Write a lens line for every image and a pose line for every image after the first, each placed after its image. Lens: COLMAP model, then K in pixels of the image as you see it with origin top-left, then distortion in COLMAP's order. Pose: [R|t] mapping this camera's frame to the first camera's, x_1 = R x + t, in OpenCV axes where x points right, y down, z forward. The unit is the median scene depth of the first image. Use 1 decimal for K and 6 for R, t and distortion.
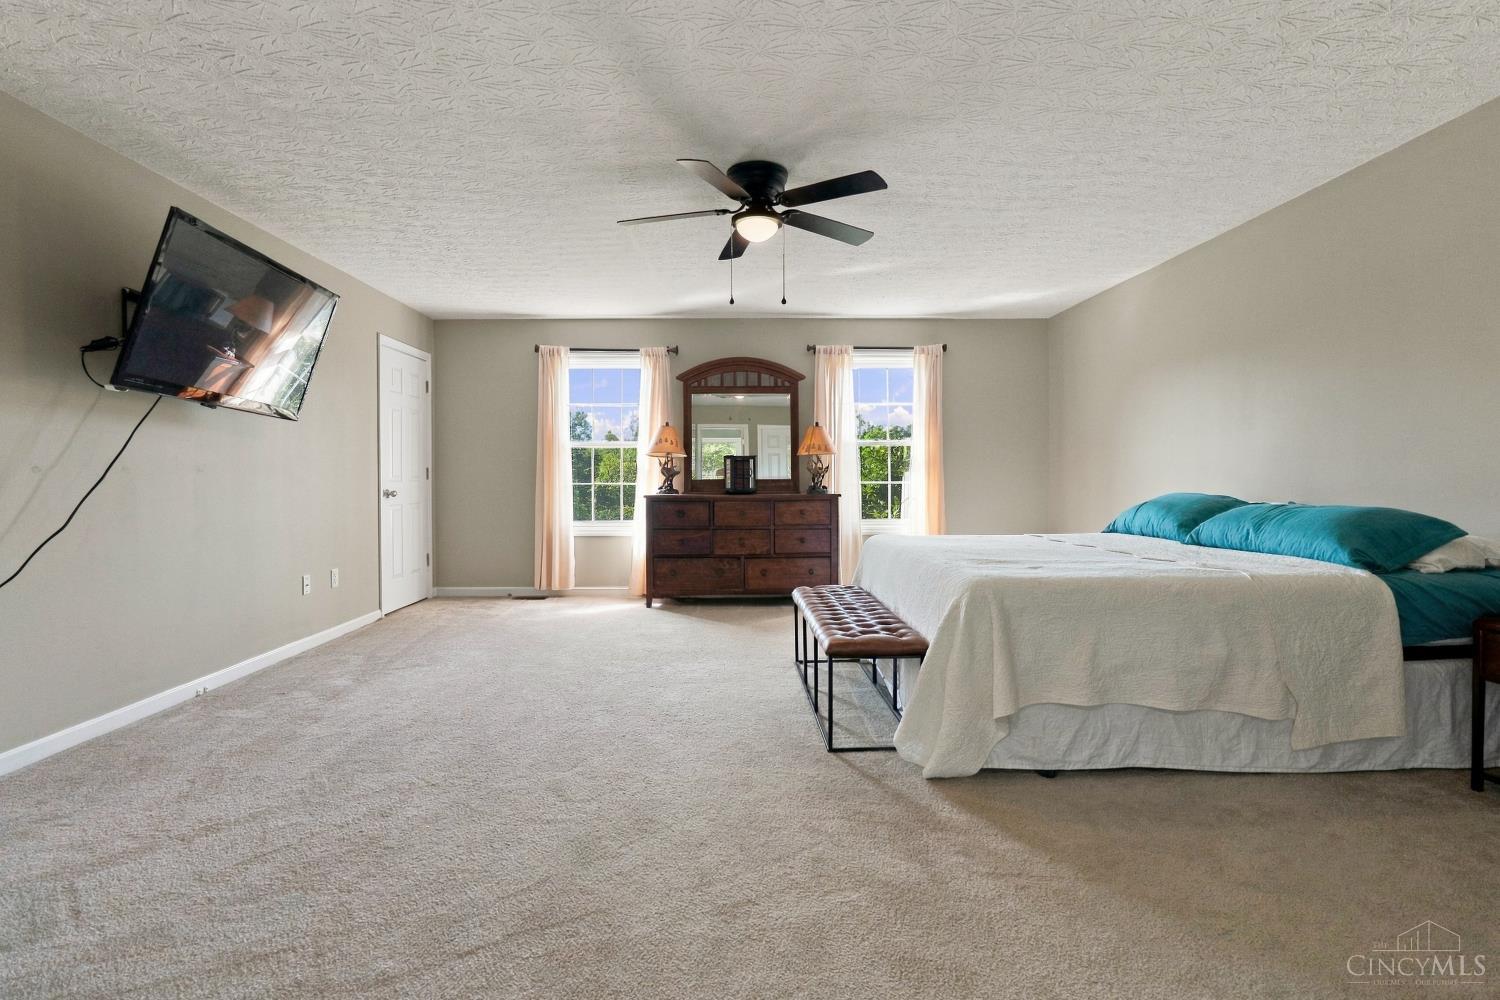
lens RADIAL K [[702.2, 0, 741.6], [0, 702.2, 466.5], [0, 0, 1]] dist [-0.002323, 0.000556]
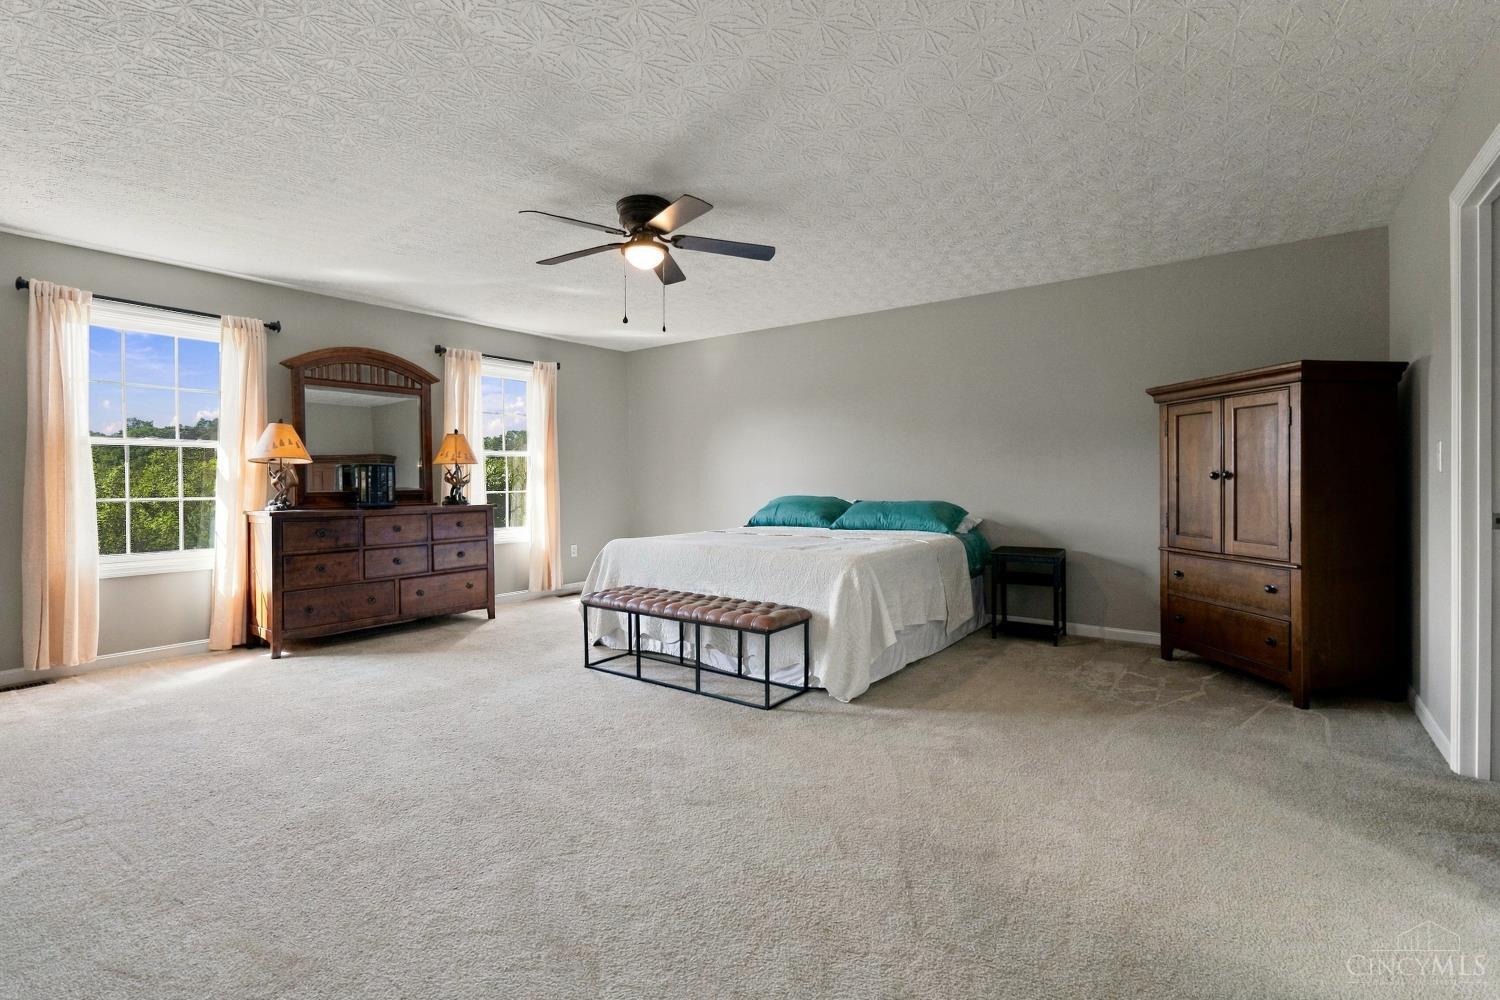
lens RADIAL K [[676.7, 0, 750.2], [0, 676.7, 472.3], [0, 0, 1]] dist [-0.001535, 0.000382]
pose [[0.619492, 0.009267, 0.784948, -0.367654], [-0.007259, 0.999955, -0.006077, -0.002591], [-0.784969, -0.001933, 0.619532, 0.123416]]
